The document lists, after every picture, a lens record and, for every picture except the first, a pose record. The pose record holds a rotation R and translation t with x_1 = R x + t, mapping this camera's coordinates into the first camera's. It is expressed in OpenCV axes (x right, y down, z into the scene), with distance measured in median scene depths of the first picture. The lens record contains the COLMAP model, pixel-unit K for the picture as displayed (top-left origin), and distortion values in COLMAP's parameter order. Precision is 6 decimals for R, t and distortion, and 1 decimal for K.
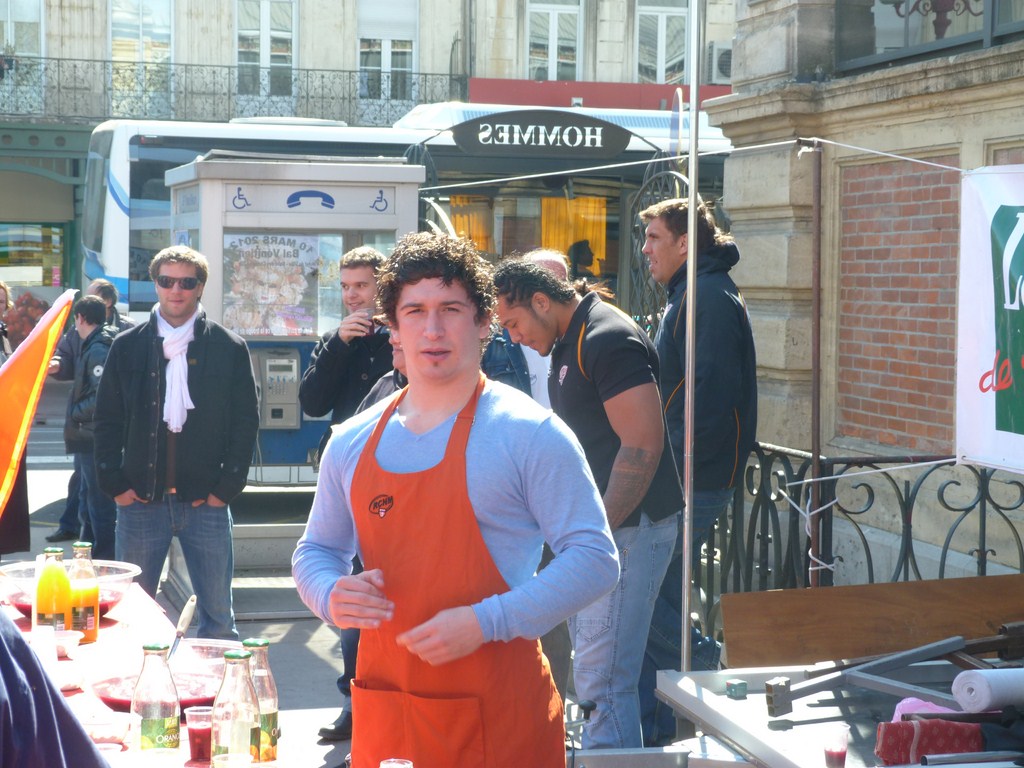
lens RADIAL K [[2156.4, 0, 512.9], [0, 2156.4, 380.9], [0, 0, 1]] dist [0.188591, 0.000000]
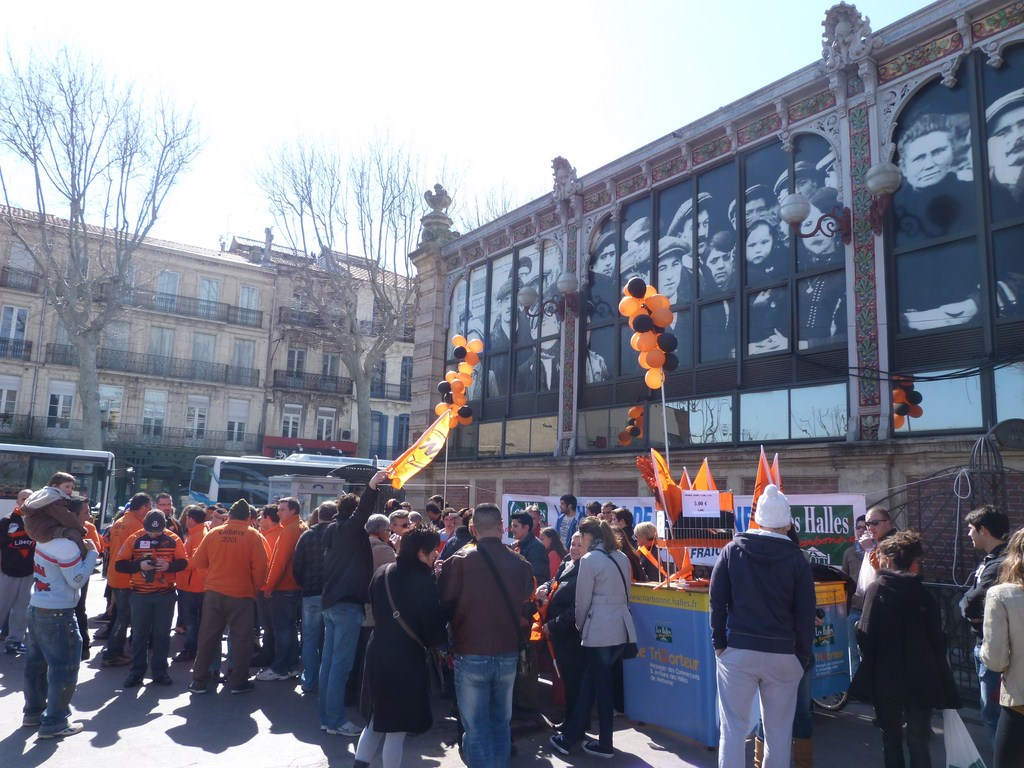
lens RADIAL K [[778.6, 0, 500.1], [0, 778.6, 393.9], [0, 0, 1]] dist [-0.034502, 0.035836]
pose [[0.936626, 0.067435, 0.343780, -0.303706], [-0.004141, 0.983362, -0.181612, 0.011615], [-0.350307, 0.168679, 0.921321, -0.559939]]
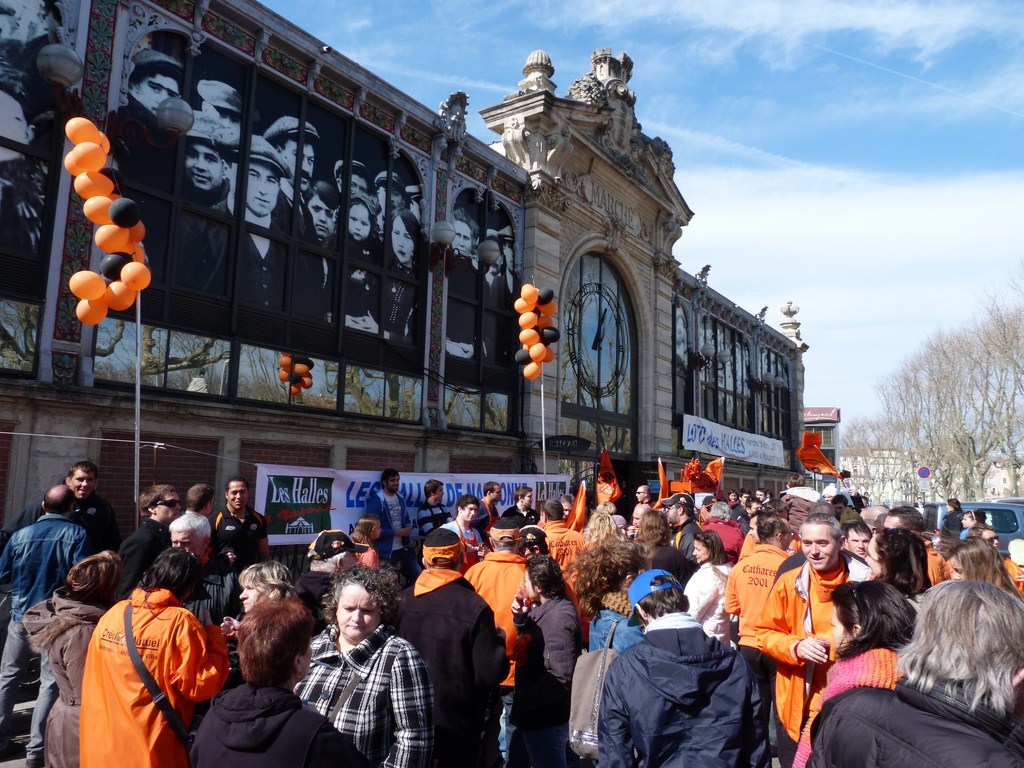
lens RADIAL K [[778.6, 0, 512.3], [0, 778.6, 393.5], [0, 0, 1]] dist [-0.034502, 0.035836]
pose [[-0.658327, 0.054770, 0.750737, -0.577149], [-0.000623, 0.997309, -0.073305, -0.064657], [-0.752732, -0.048726, -0.656522, 0.832590]]
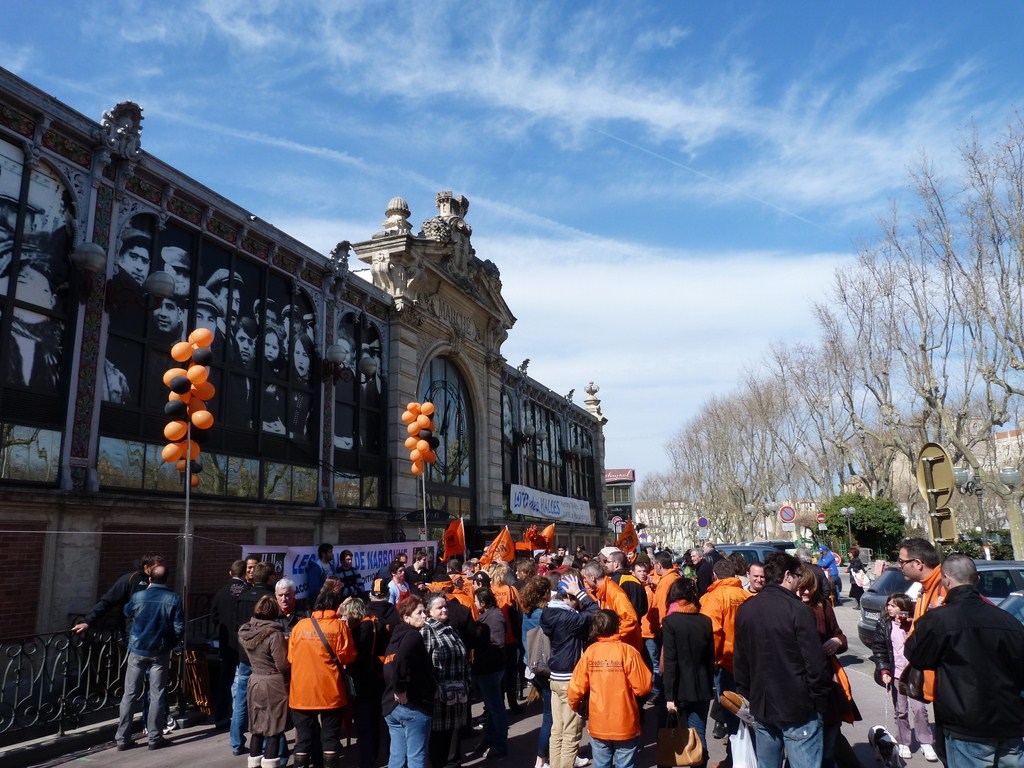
lens RADIAL K [[778.6, 0, 515.0], [0, 778.6, 384.1], [0, 0, 1]] dist [-0.034502, 0.035836]
pose [[-0.821275, 0.127216, 0.556168, -0.743465], [0.045138, 0.986256, -0.158939, -0.081690], [-0.568743, -0.105428, -0.815730, 1.166271]]
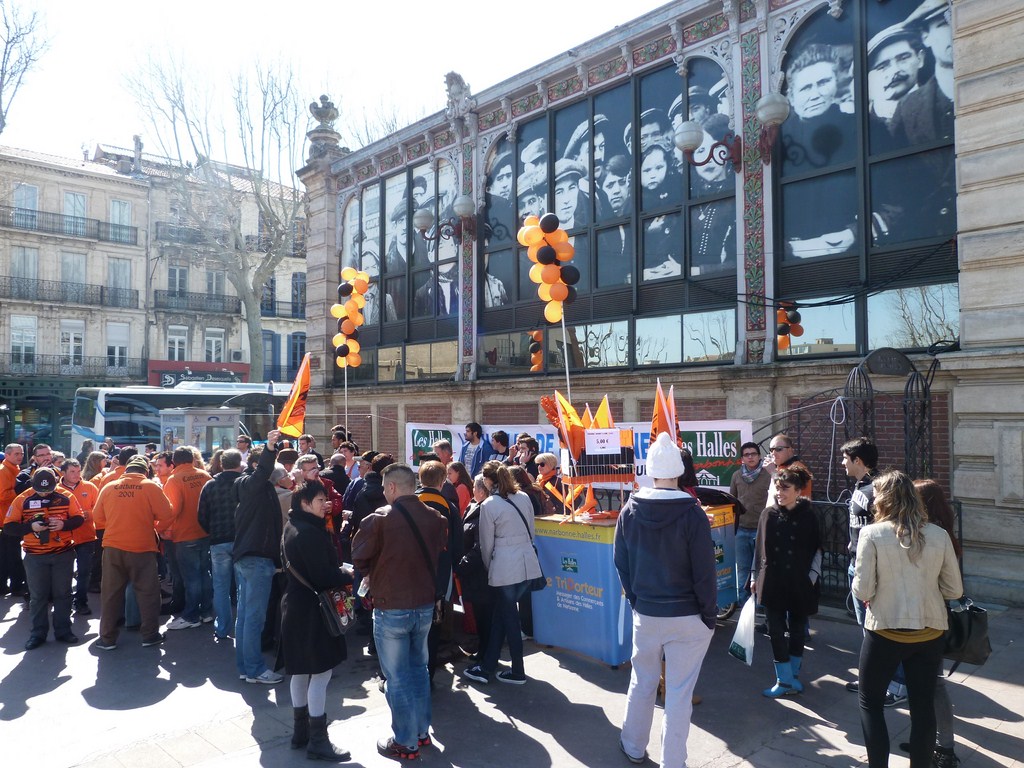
lens RADIAL K [[778.6, 0, 502.9], [0, 778.6, 394.9], [0, 0, 1]] dist [-0.034502, 0.035836]
pose [[0.881813, -0.006878, 0.471550, -0.312416], [0.041091, 0.997211, -0.062297, -0.015872], [-0.469806, 0.074310, 0.879636, -0.563018]]
